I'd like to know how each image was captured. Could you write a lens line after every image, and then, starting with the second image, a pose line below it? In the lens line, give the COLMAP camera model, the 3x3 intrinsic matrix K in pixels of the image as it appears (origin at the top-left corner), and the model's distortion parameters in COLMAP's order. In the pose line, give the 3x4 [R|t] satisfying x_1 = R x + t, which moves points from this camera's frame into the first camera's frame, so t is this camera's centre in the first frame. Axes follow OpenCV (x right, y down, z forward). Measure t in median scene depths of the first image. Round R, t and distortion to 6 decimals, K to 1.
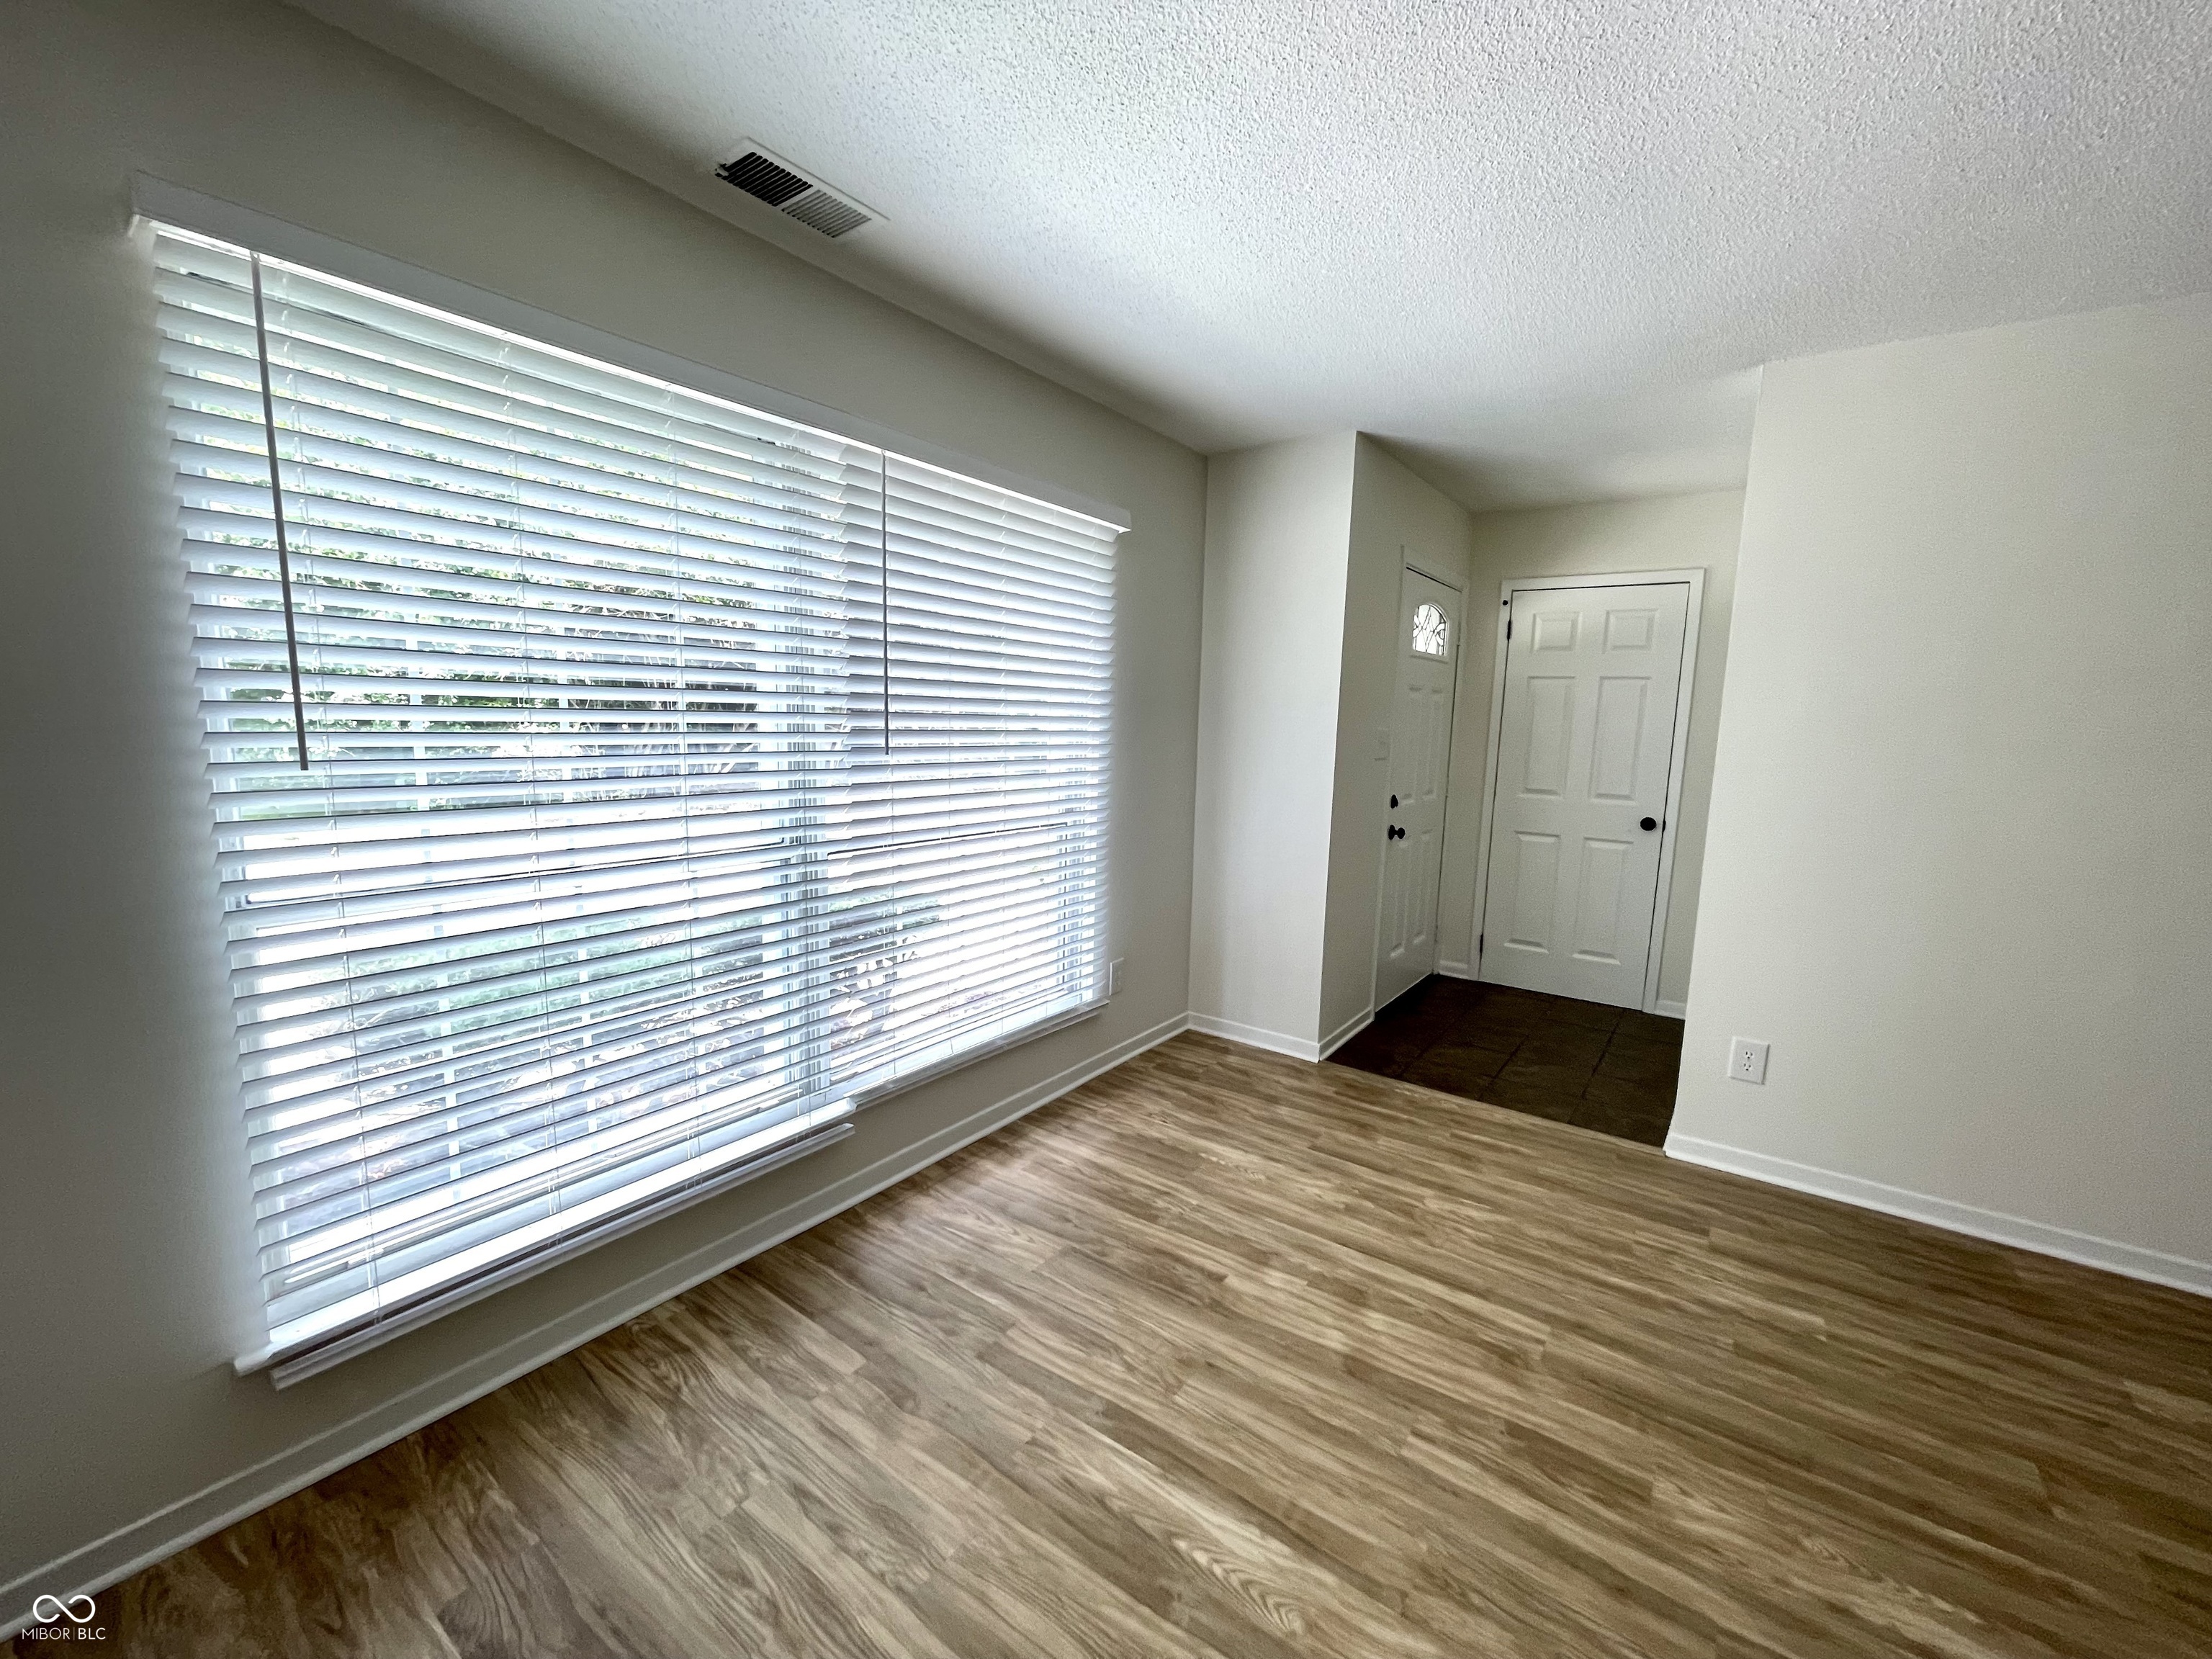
lens RADIAL K [[903.1, 0, 1115.2], [0, 903.1, 827.2], [0, 0, 1]] dist [-0.000283, 0.000106]
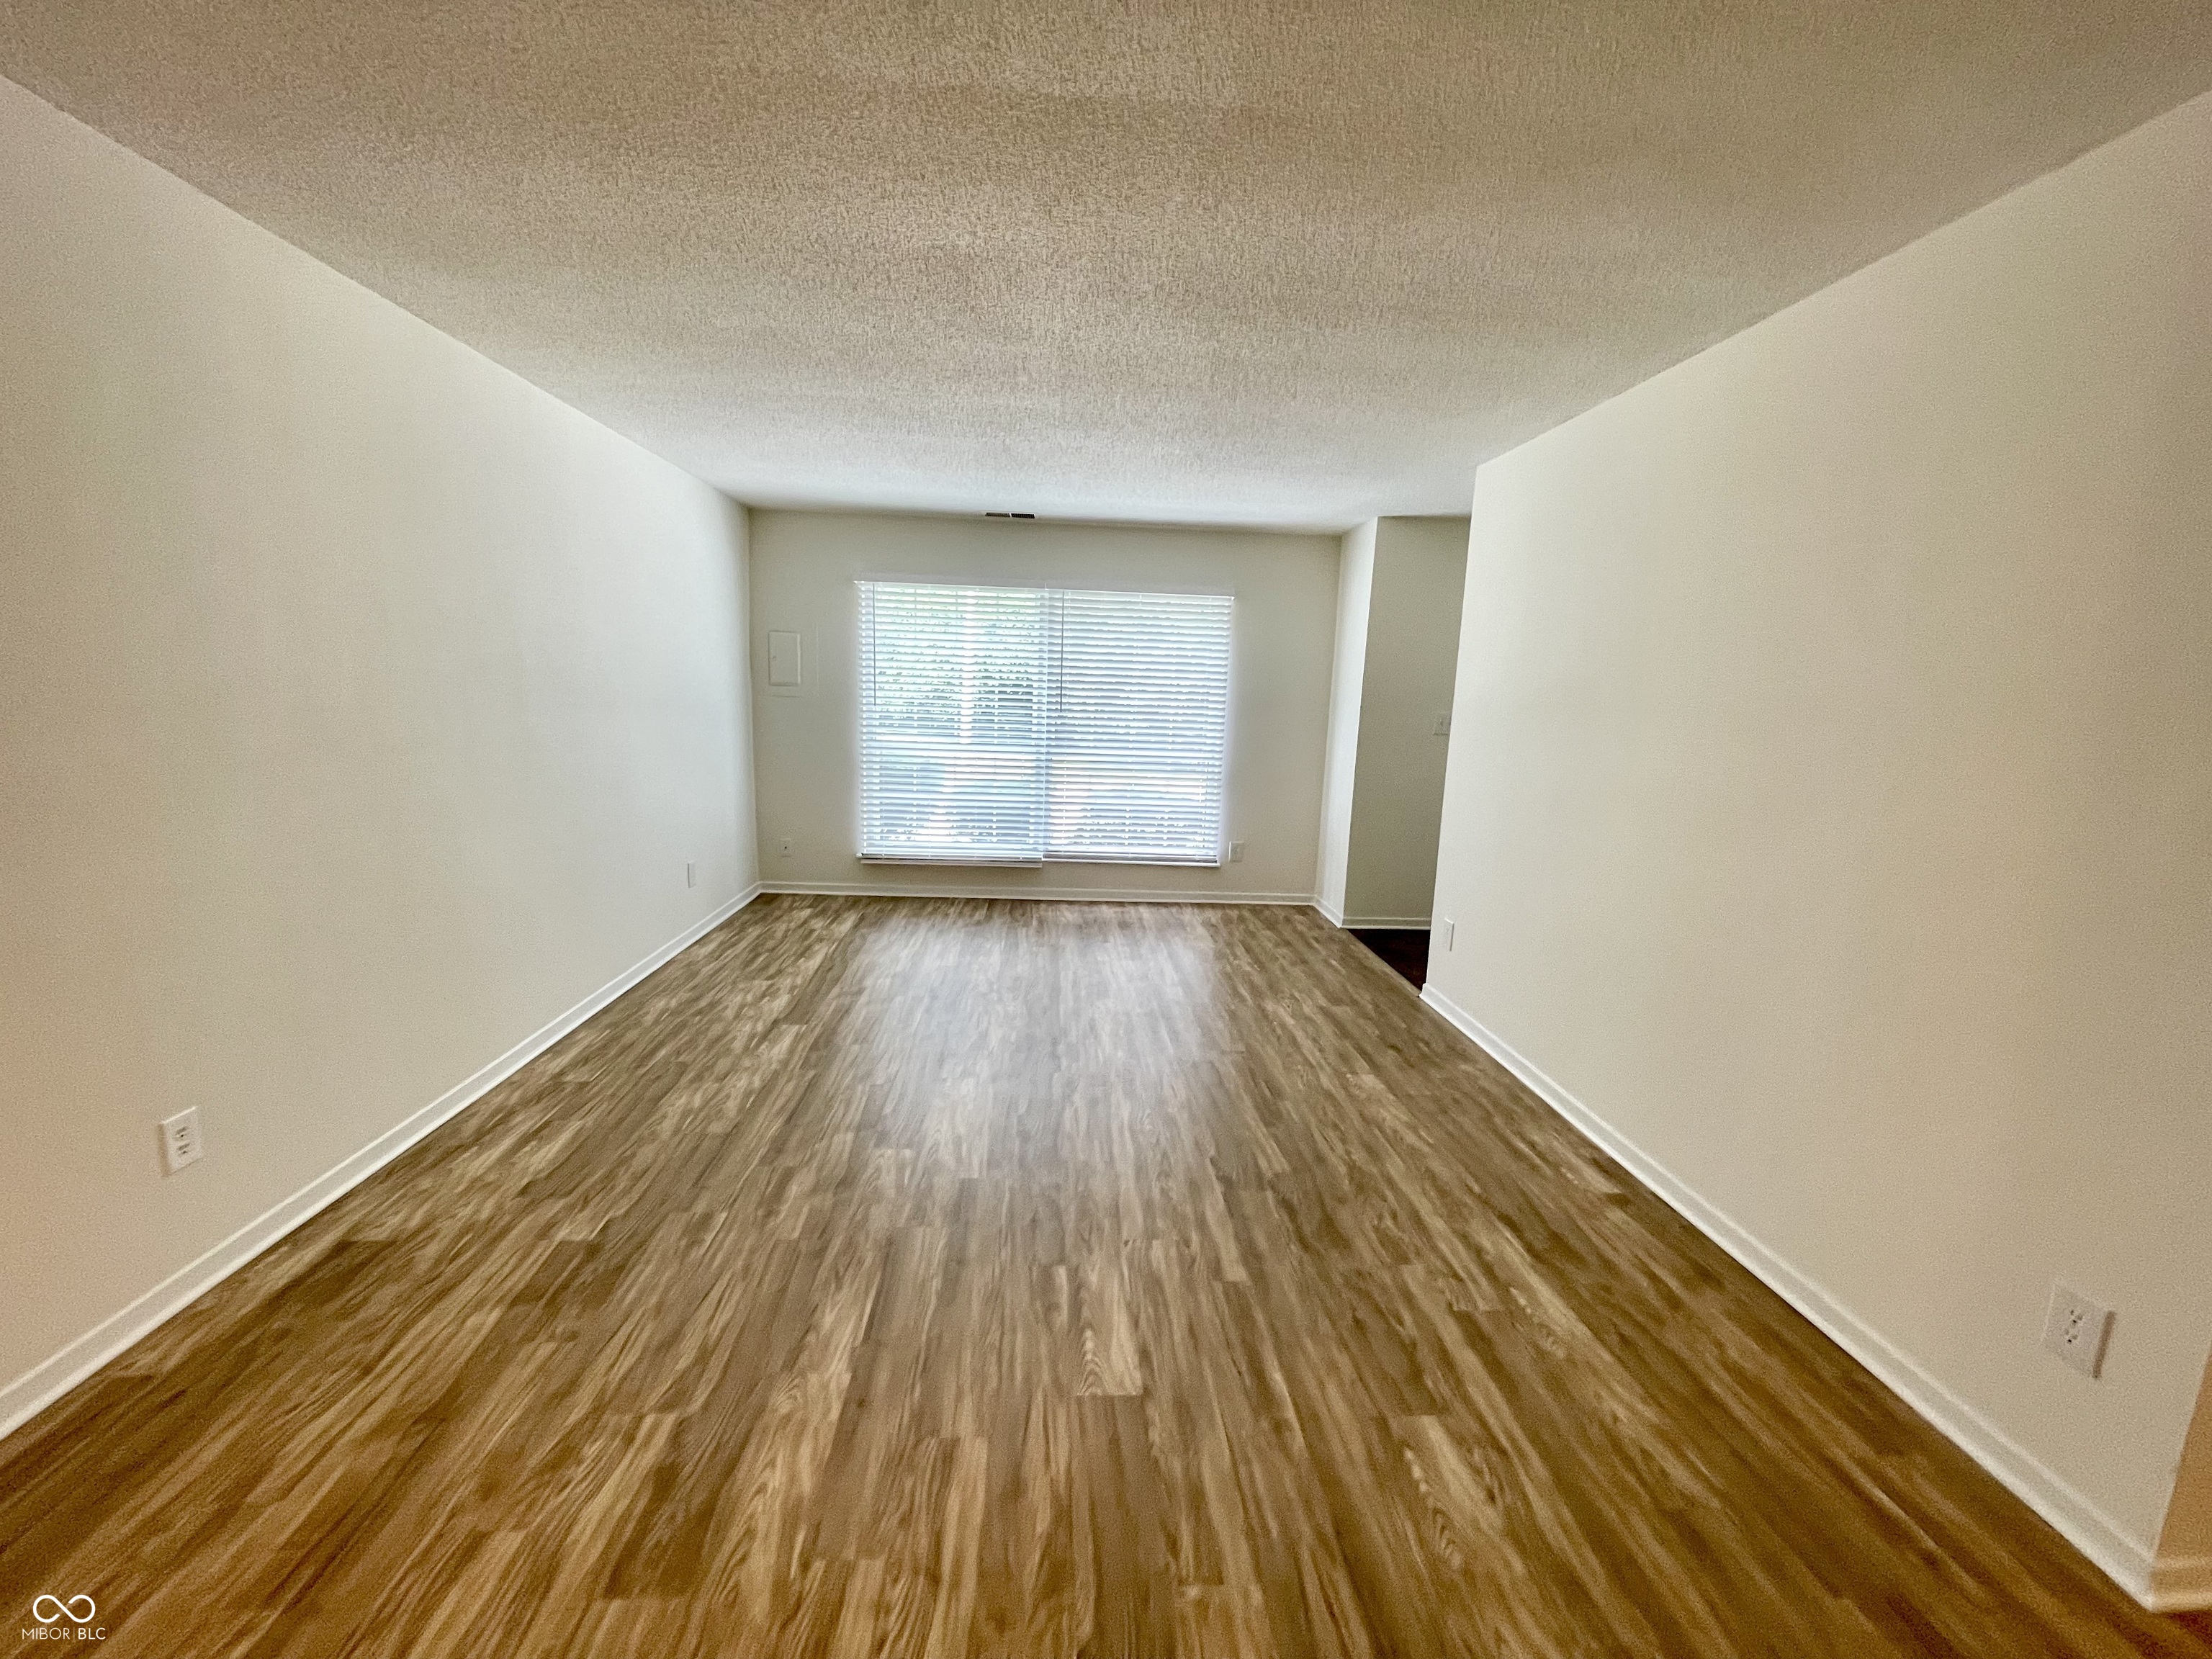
lens RADIAL K [[903.1, 0, 1107.3], [0, 903.1, 821.4], [0, 0, 1]] dist [-0.000283, 0.000106]
pose [[0.634010, 0.103954, -0.766306, 1.552502], [-0.105757, 0.993269, 0.047243, 0.065877], [0.766060, 0.051090, 0.640736, -0.417699]]
